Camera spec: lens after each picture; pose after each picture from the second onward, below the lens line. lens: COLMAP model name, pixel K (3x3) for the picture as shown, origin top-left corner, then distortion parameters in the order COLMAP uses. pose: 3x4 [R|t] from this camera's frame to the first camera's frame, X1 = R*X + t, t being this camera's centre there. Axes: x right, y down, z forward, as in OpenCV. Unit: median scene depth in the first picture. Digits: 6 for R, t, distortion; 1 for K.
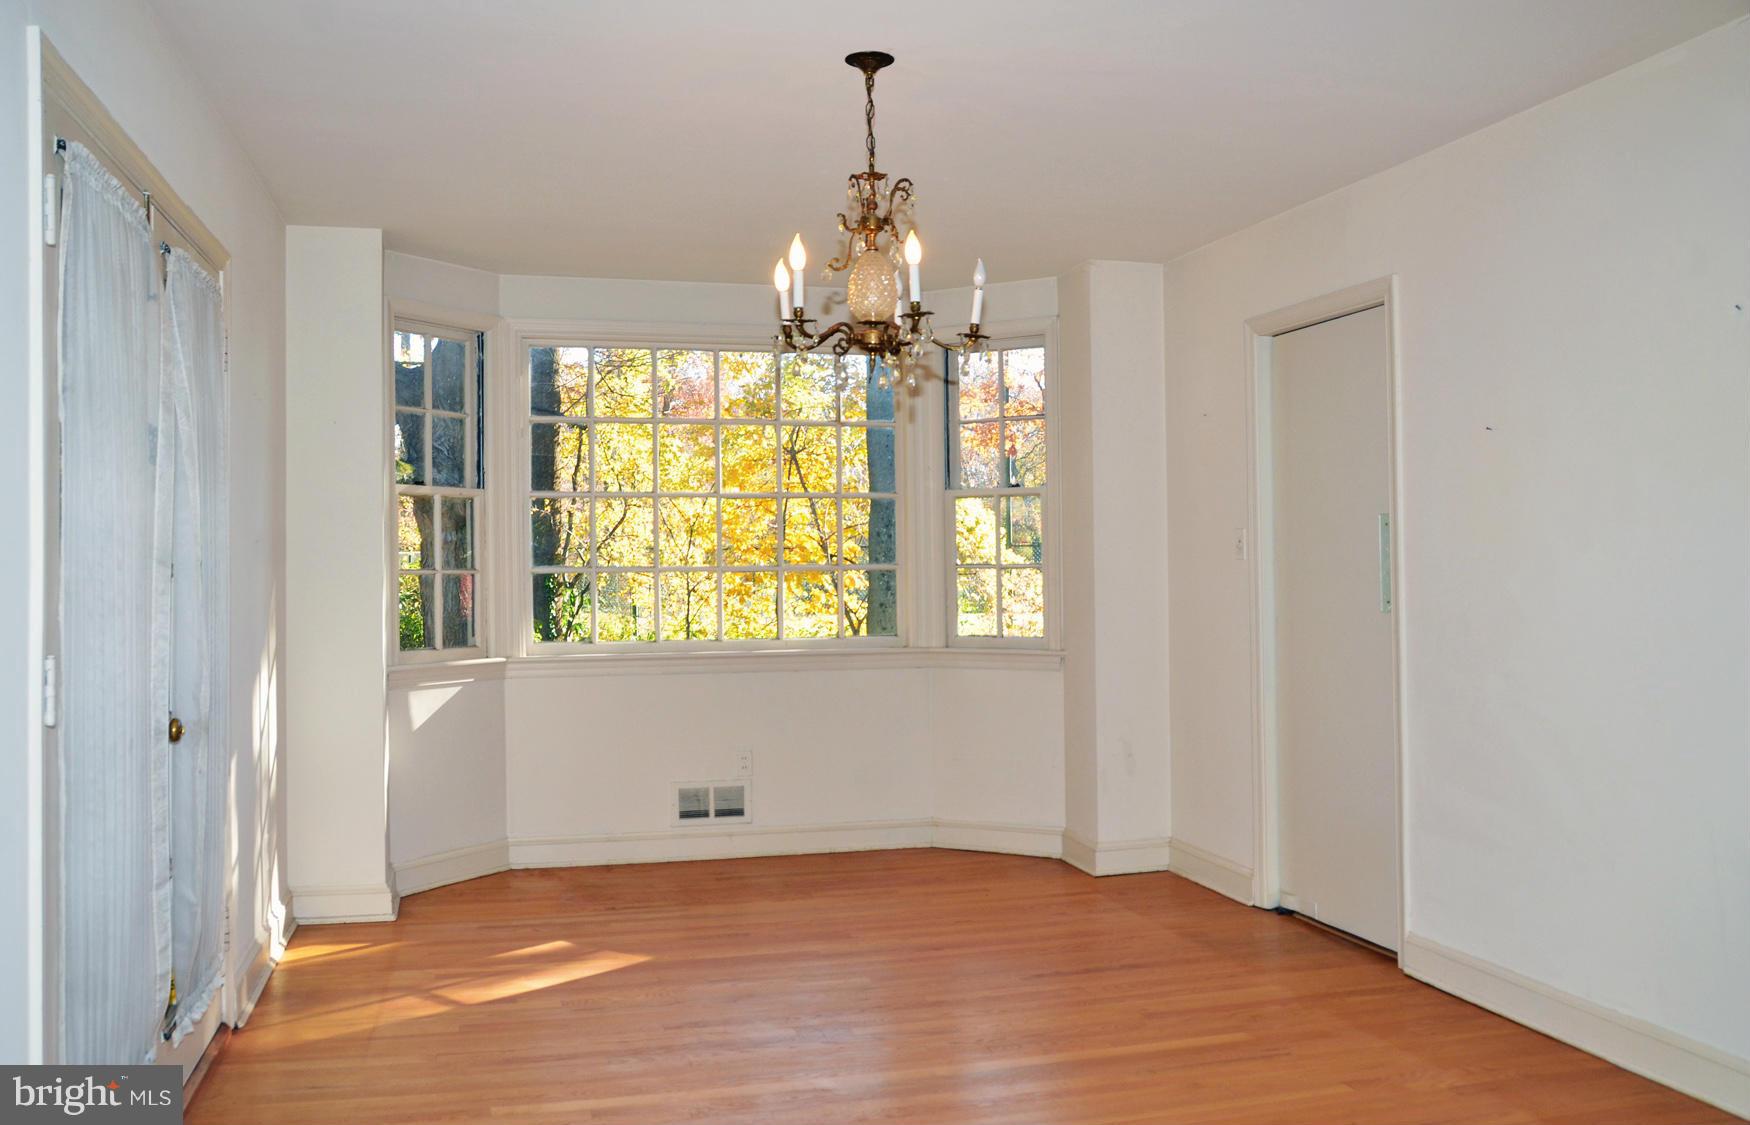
lens RADIAL K [[1555.7, 0, 875.0], [0, 1555.7, 562.5], [0, 0, 1]] dist [-0.007442, 0.001316]
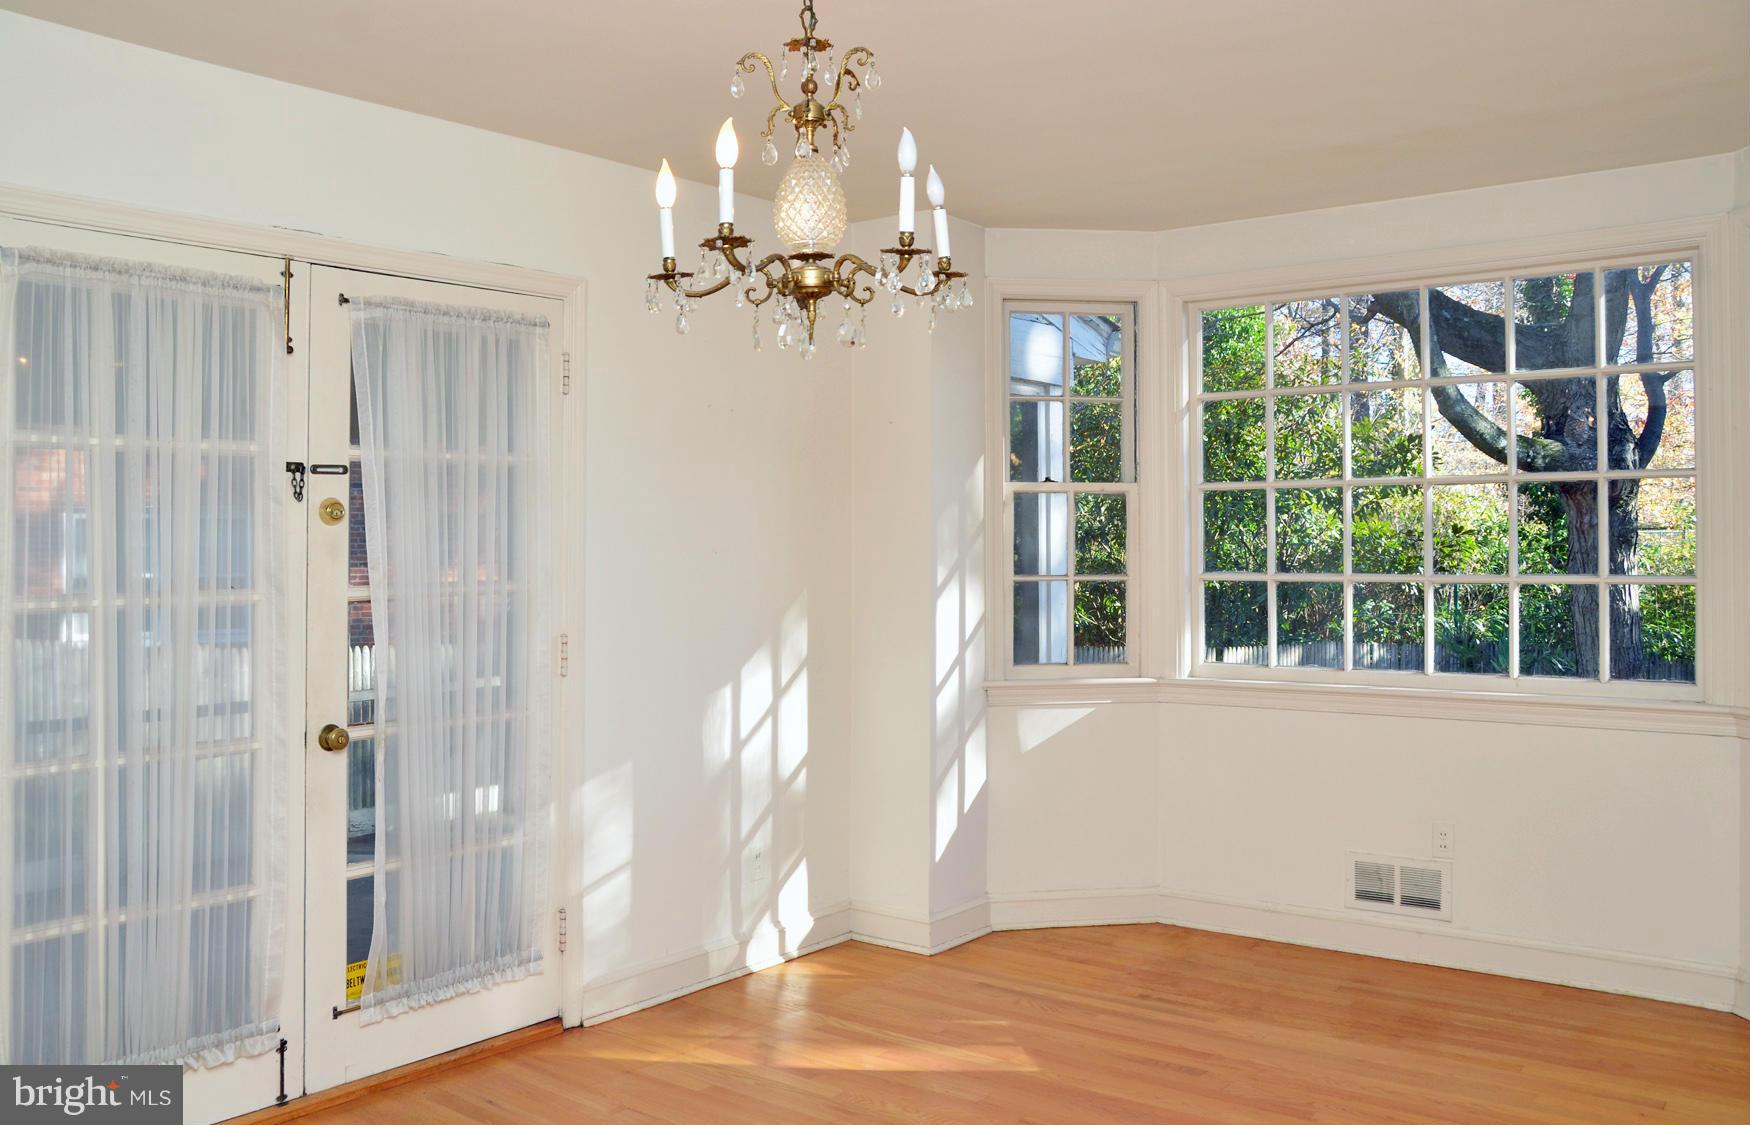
lens RADIAL K [[1555.7, 0, 875.0], [0, 1555.7, 562.5], [0, 0, 1]] dist [-0.007442, 0.001316]
pose [[0.636388, 0.007865, -0.771329, 0.323750], [0.003679, 0.999906, 0.013231, -0.014275], [0.771360, -0.011257, 0.636299, 0.332130]]
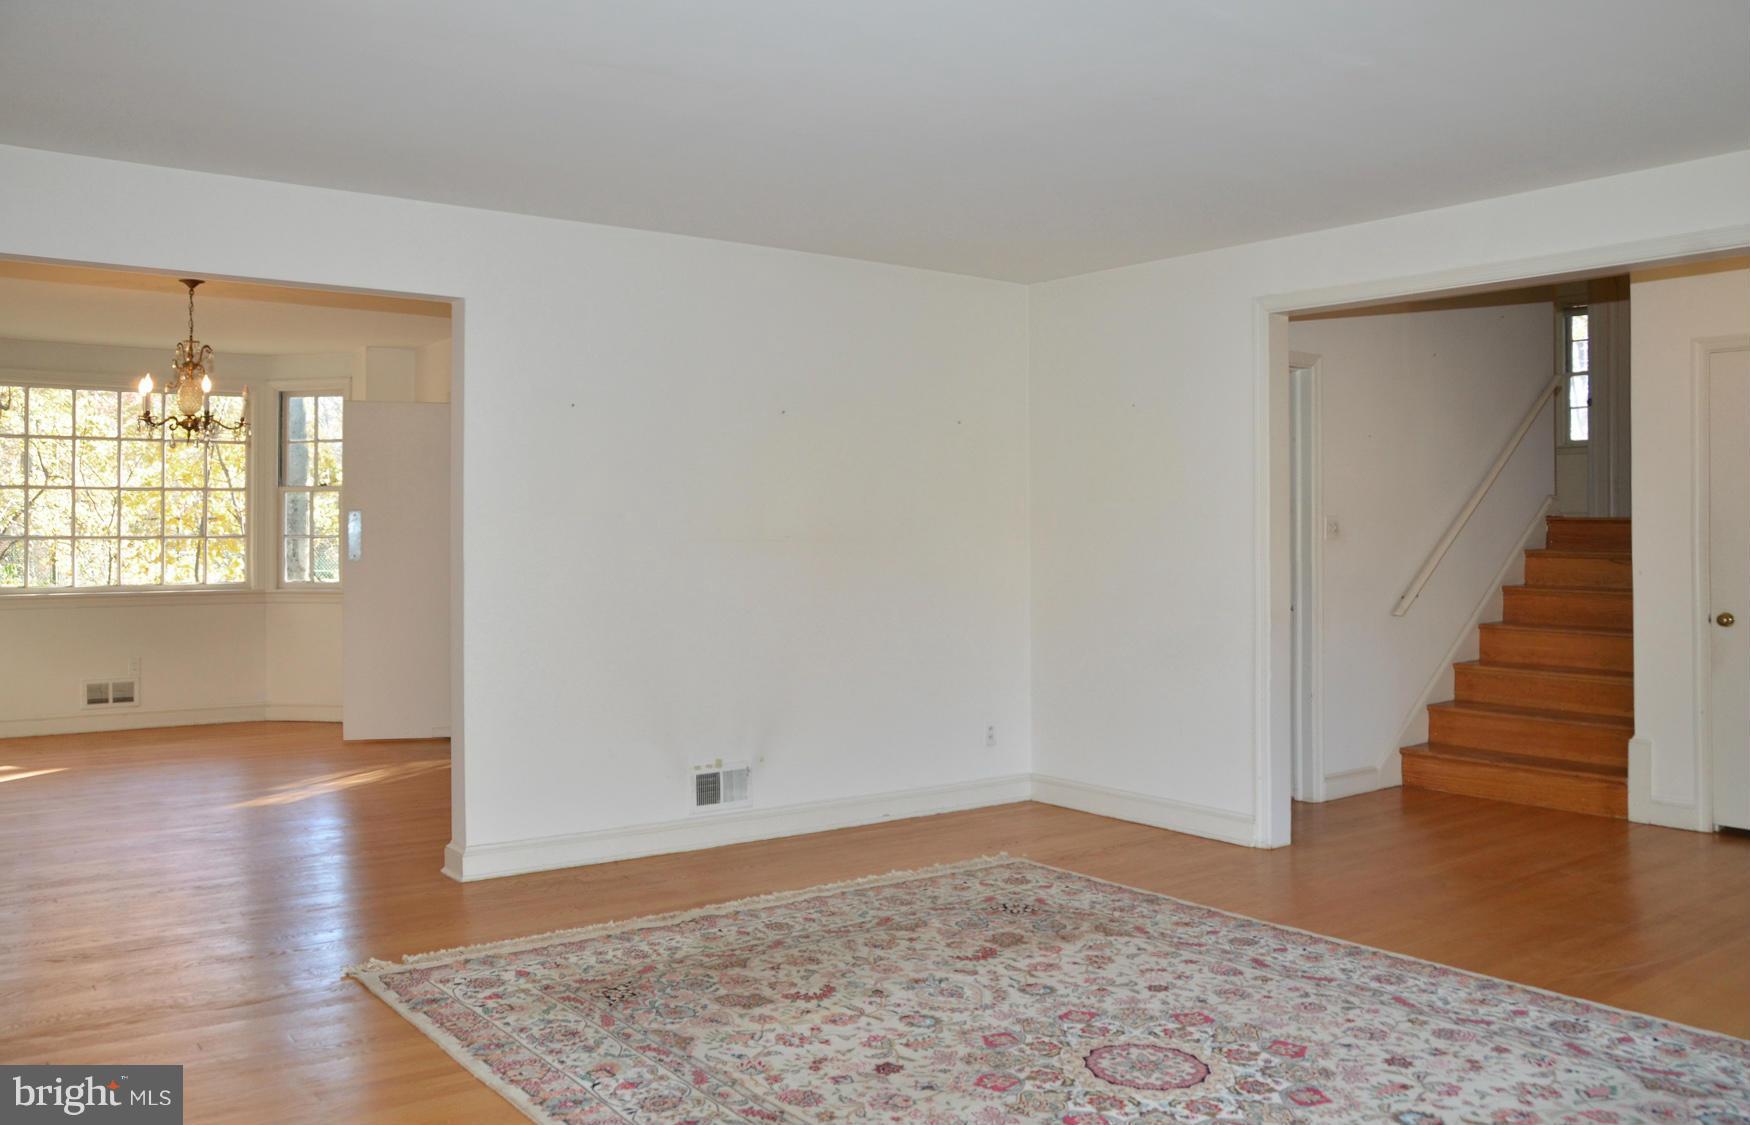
lens RADIAL K [[1465.4, 0, 875.3], [0, 1465.4, 533.3], [0, 0, 1]] dist [-0.032453, -0.000896]
pose [[0.936426, 0.011881, 0.350663, 0.097372], [-0.011376, 0.999929, -0.003500, -0.005052], [-0.350680, -0.000712, 0.936495, -0.601510]]
